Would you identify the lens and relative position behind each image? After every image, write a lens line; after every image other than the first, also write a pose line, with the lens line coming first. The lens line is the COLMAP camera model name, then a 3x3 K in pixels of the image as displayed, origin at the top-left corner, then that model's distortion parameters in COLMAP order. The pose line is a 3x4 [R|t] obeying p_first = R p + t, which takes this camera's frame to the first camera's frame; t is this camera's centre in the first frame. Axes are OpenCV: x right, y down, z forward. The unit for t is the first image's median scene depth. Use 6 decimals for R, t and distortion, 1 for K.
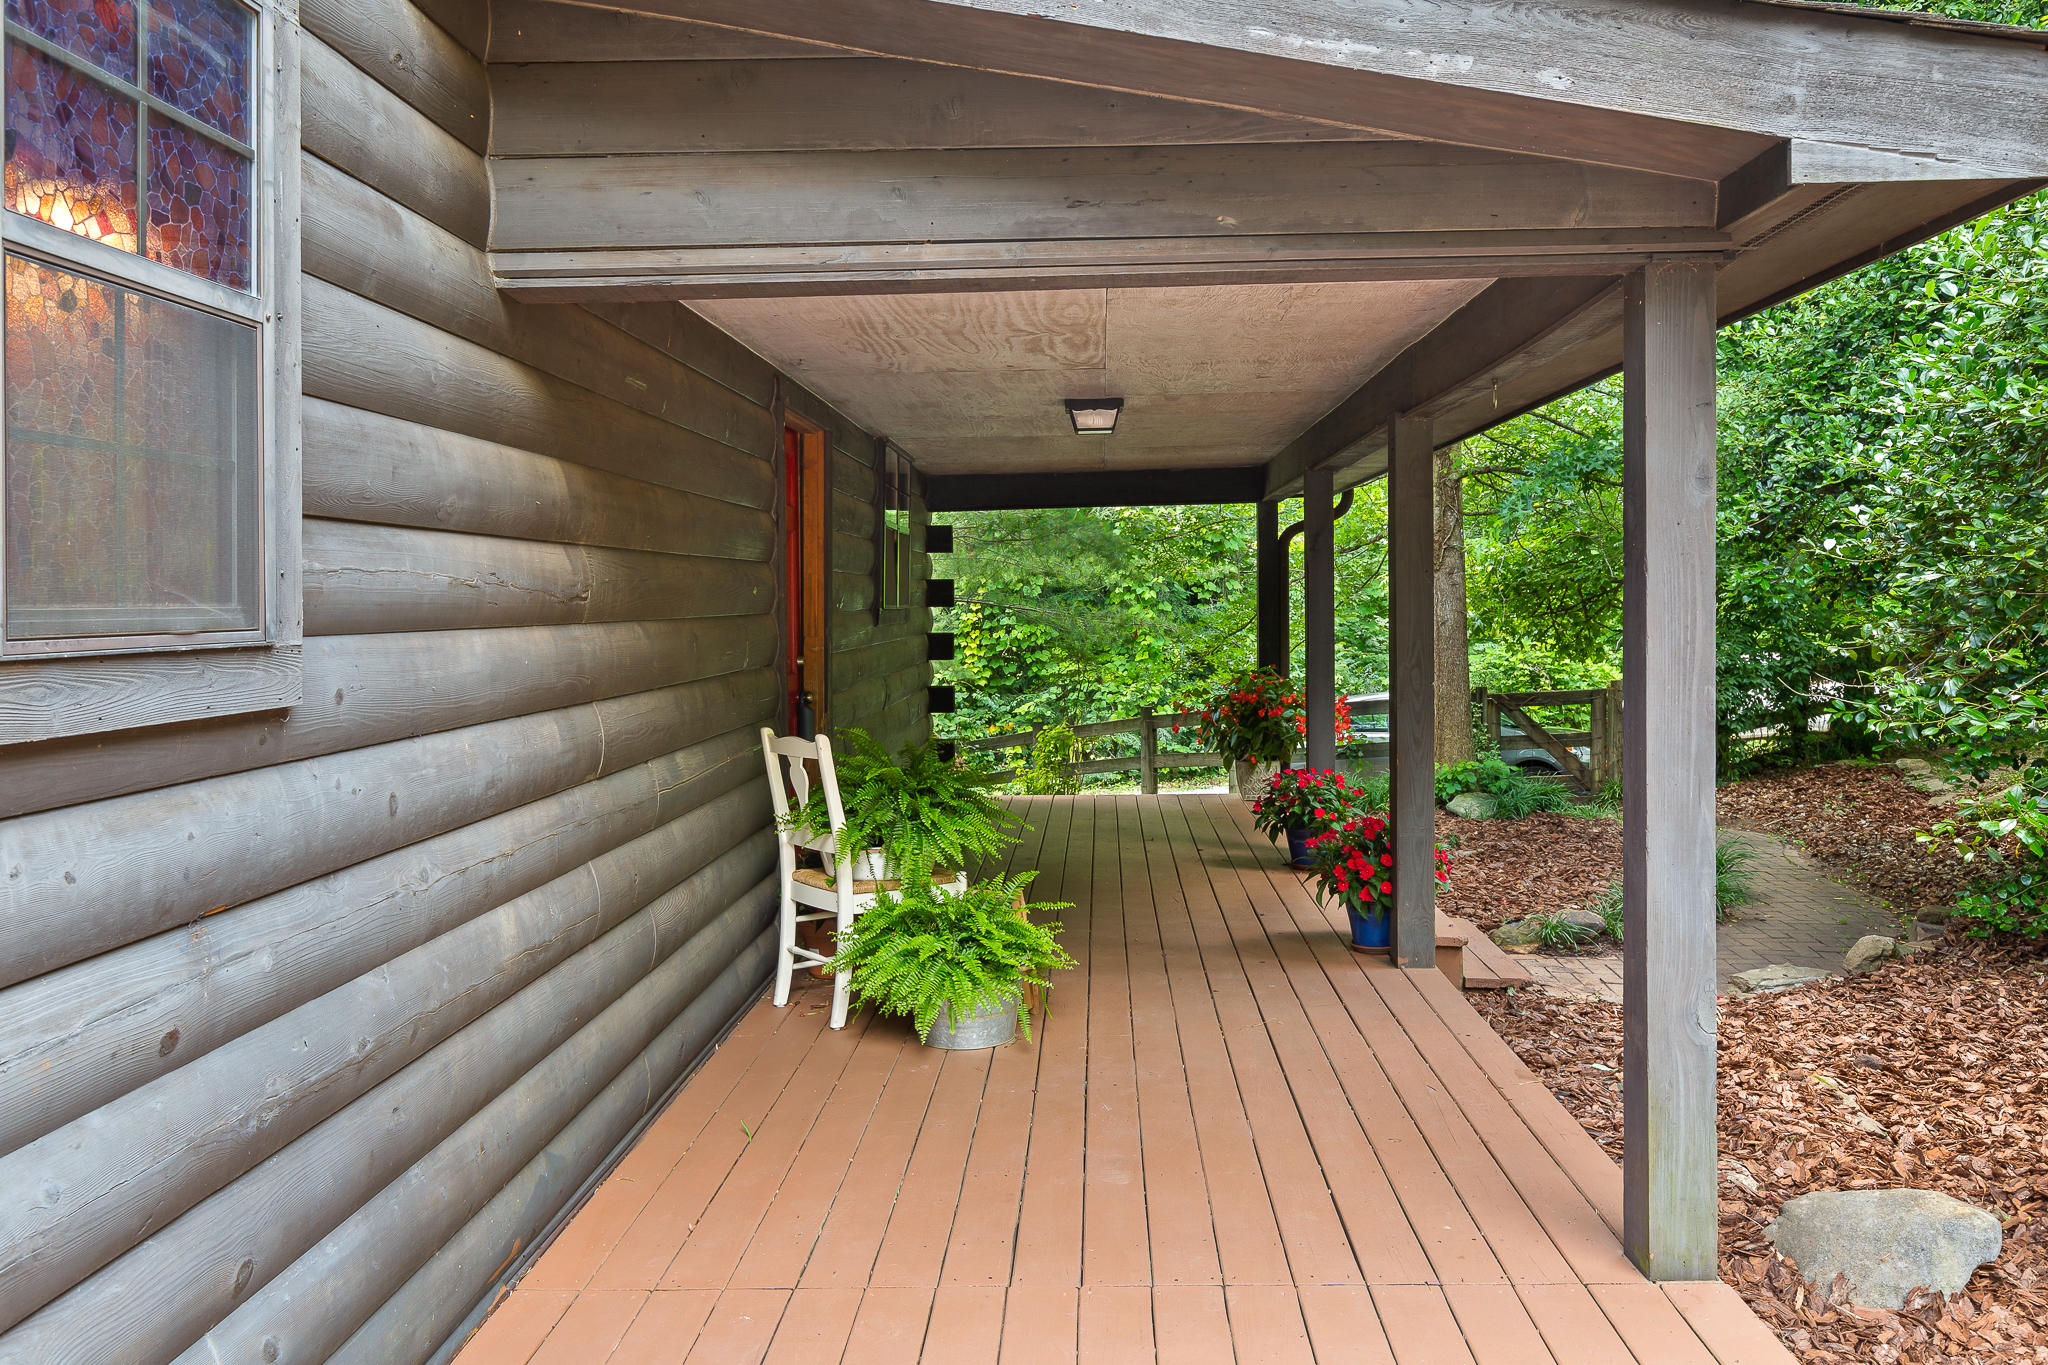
lens RADIAL K [[1420.2, 0, 1025.8], [0, 1420.2, 682.3], [0, 0, 1]] dist [-0.000792, -0.000165]
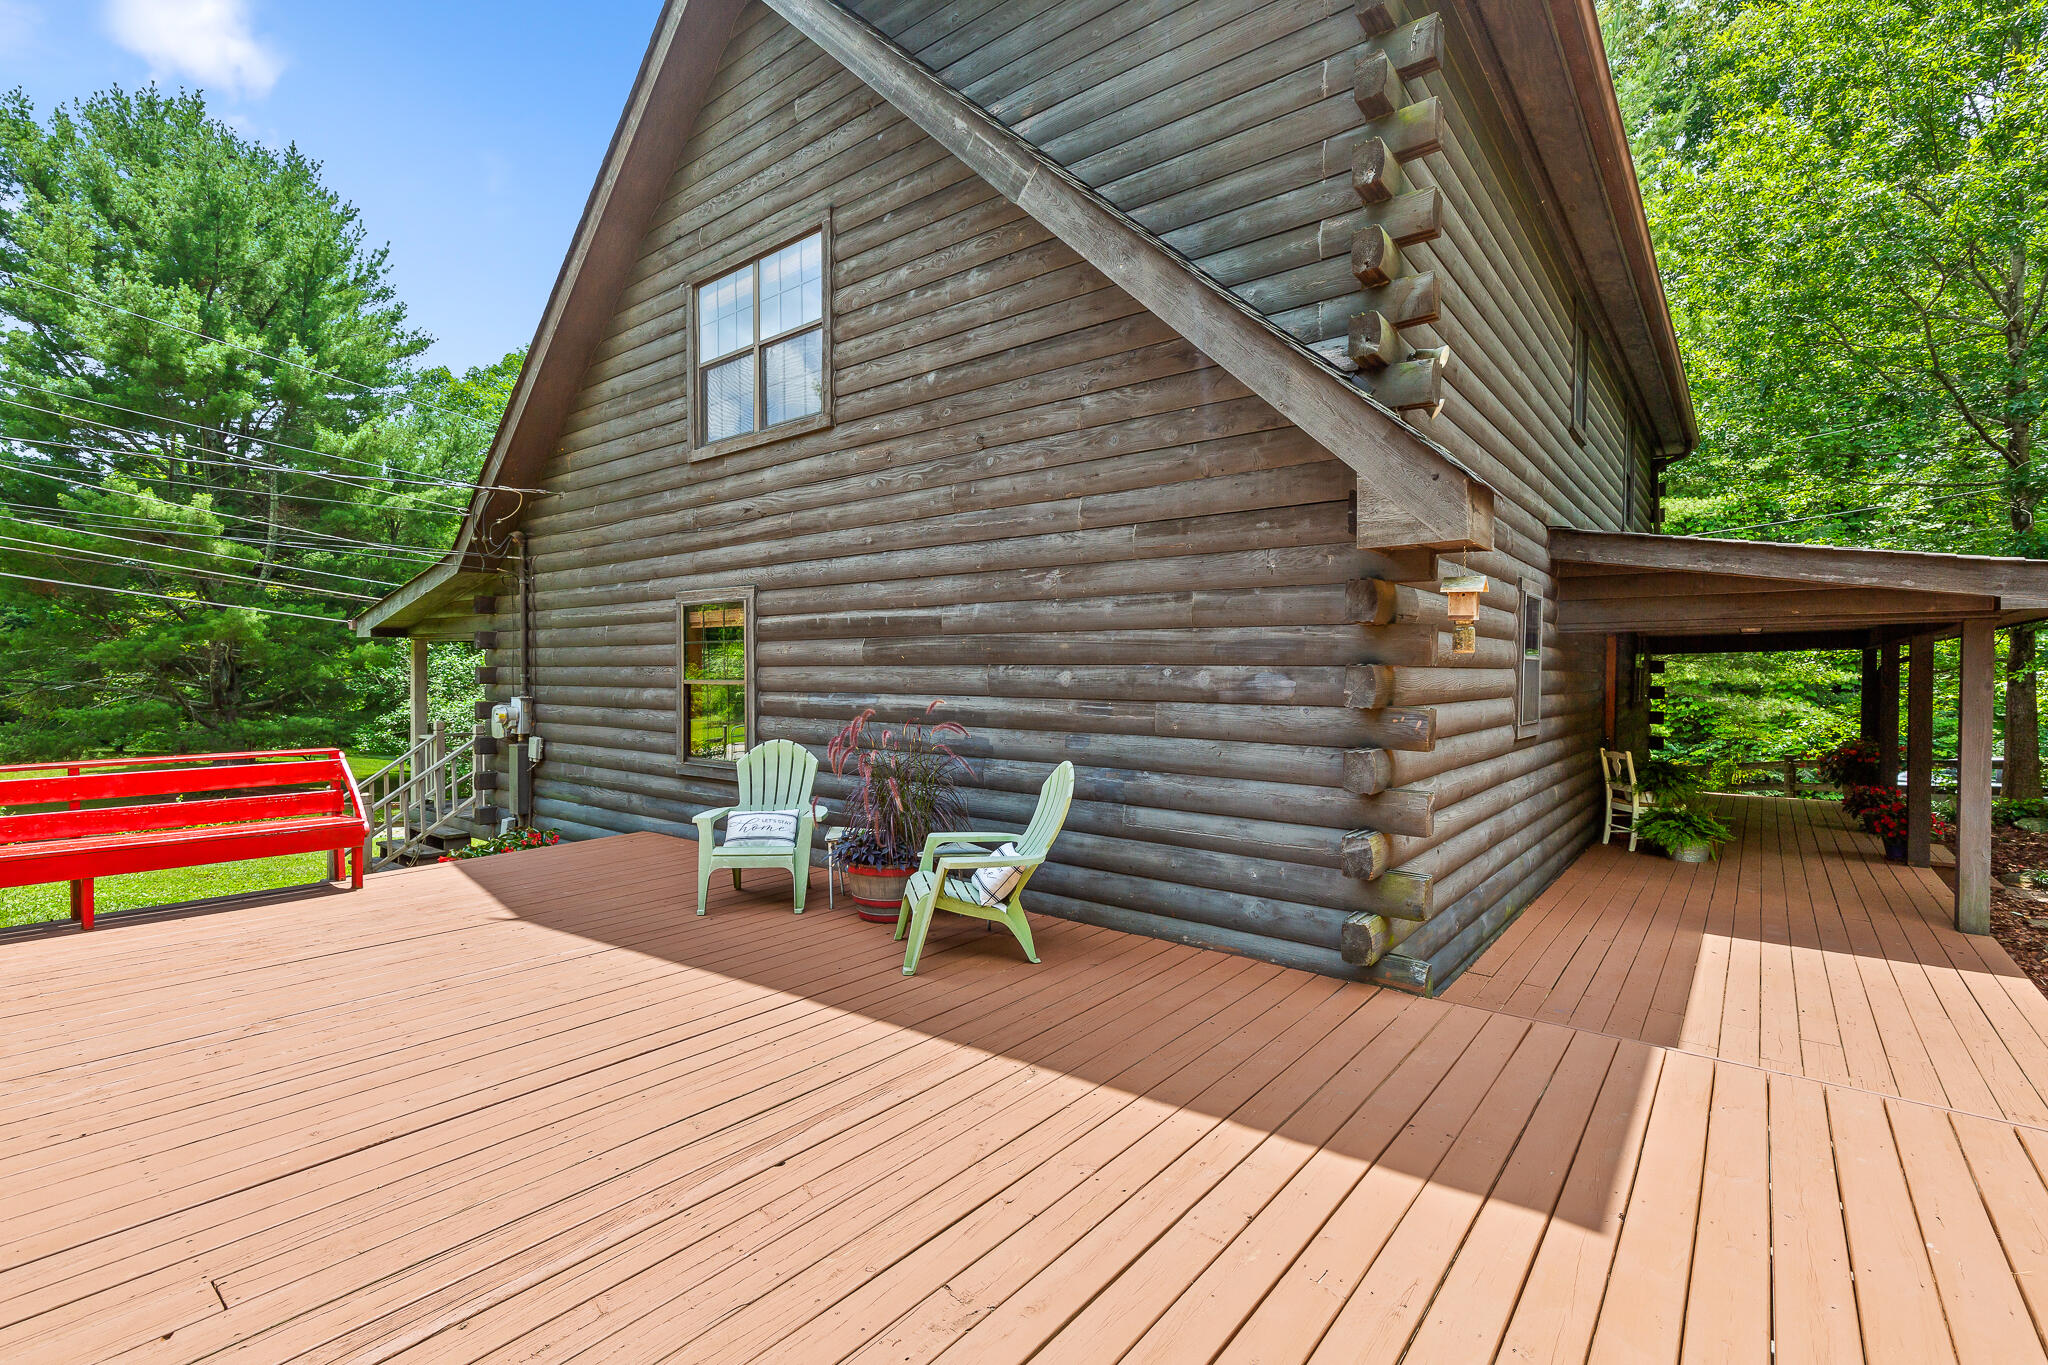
lens RADIAL K [[922.5, 0, 1015.6], [0, 922.5, 686.6], [0, 0, 1]] dist [0.004609, -0.000166]
pose [[0.809010, 0.024286, -0.587292, -0.046615], [-0.045128, 0.998763, -0.020863, 0.000075], [0.586059, 0.043382, 0.809106, -1.250276]]
